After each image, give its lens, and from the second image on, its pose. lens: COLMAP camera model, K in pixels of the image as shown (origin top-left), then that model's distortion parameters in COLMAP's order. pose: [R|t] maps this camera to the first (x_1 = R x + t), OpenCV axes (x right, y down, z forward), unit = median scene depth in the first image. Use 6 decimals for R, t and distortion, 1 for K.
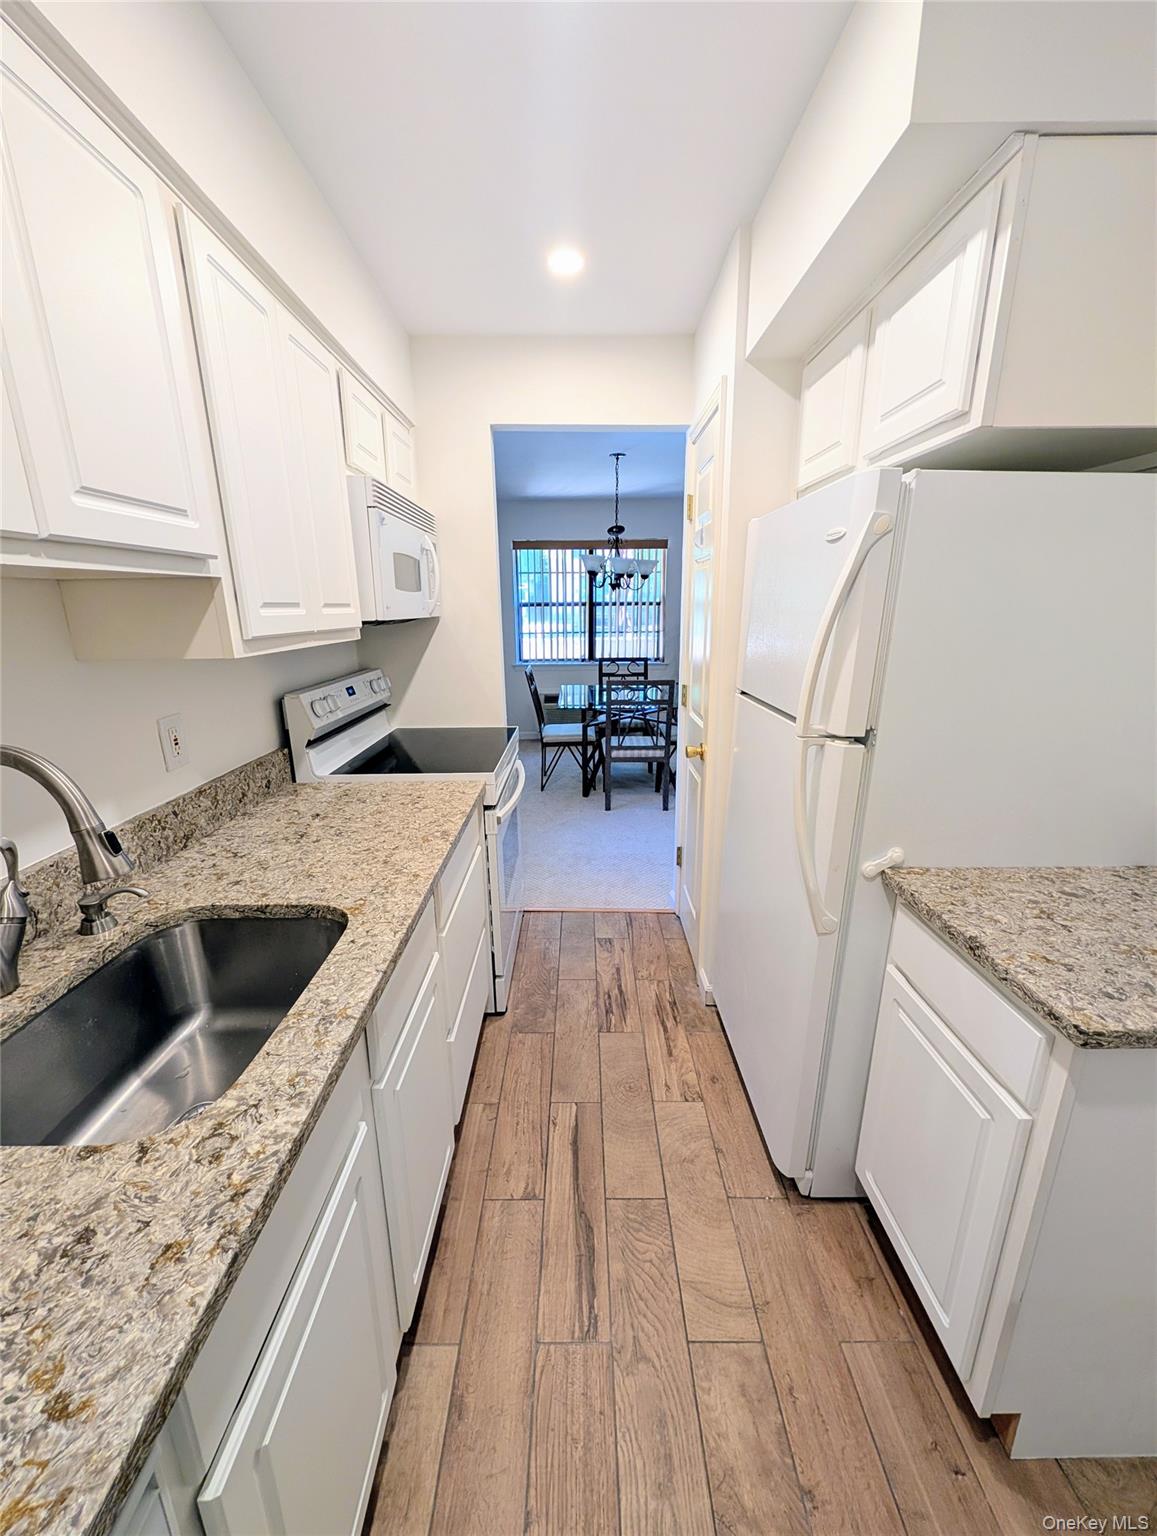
lens RADIAL K [[597.5, 0, 578.5], [0, 597.5, 768.0], [0, 0, 1]] dist [-0.001774, -0.000282]
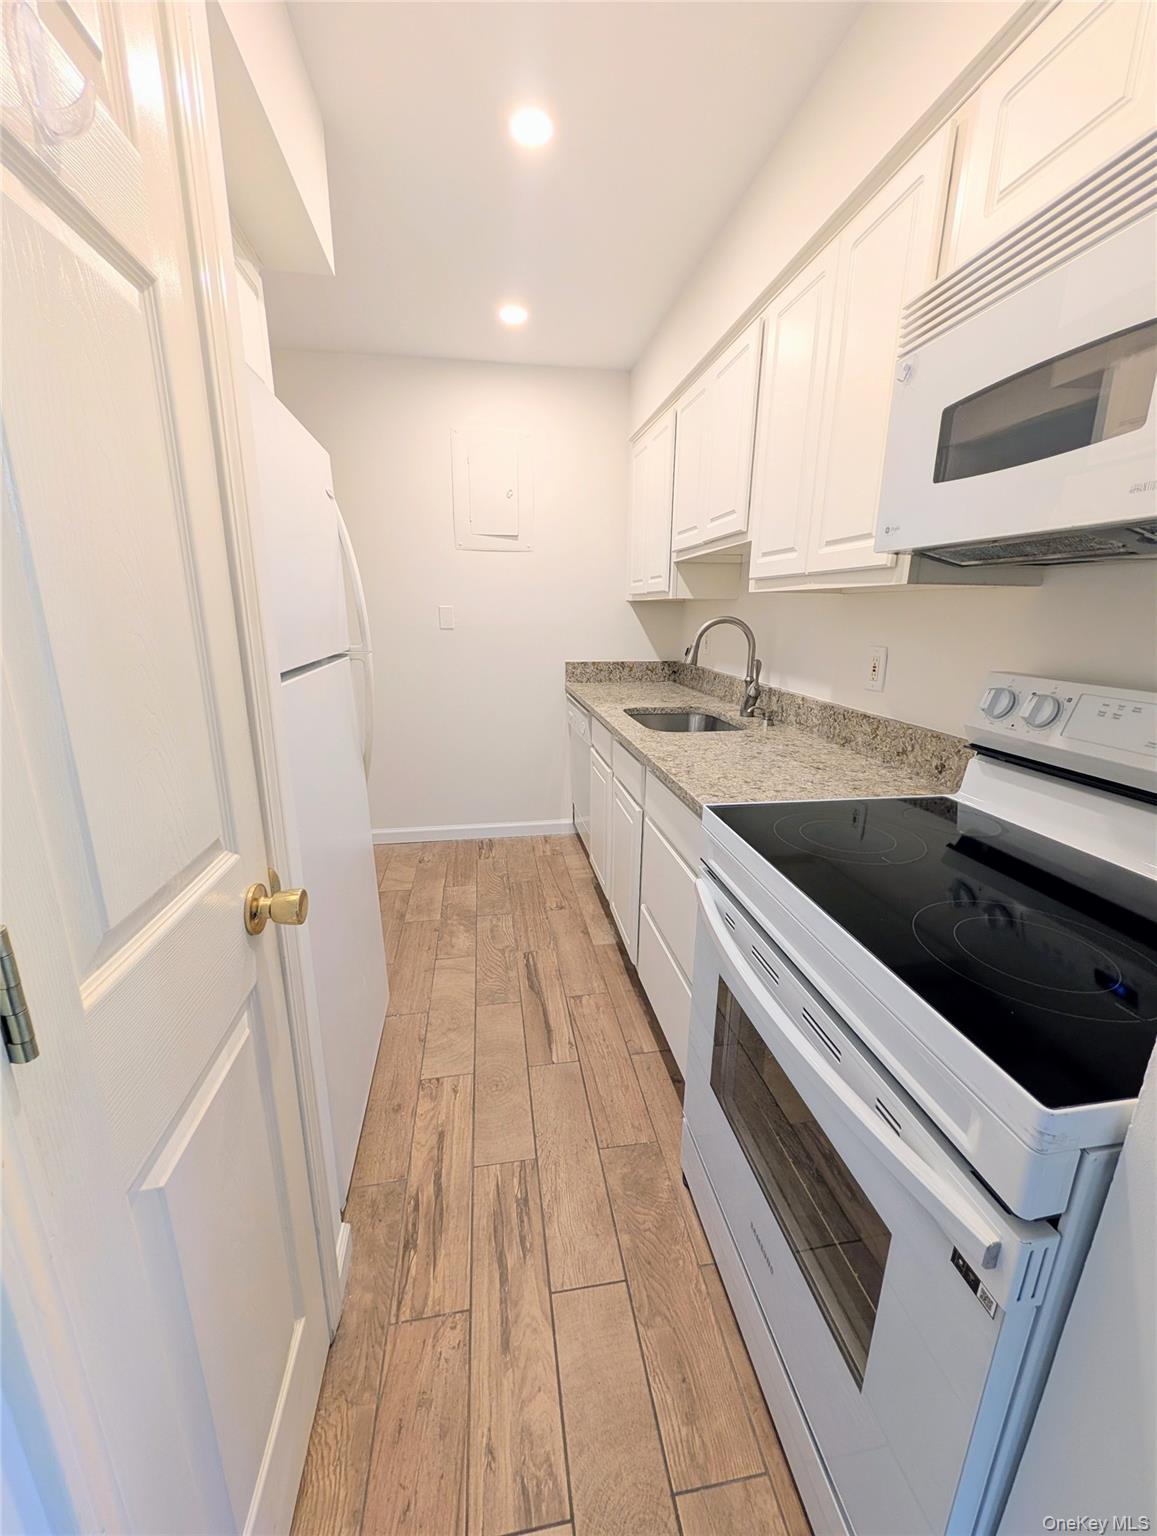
lens RADIAL K [[597.5, 0, 578.5], [0, 597.5, 768.0], [0, 0, 1]] dist [-0.001774, -0.000282]
pose [[-0.987359, 0.042440, -0.152715, 0.092813], [-0.040297, 0.864617, 0.500812, -0.387738], [0.153294, 0.500635, -0.851977, 1.752577]]
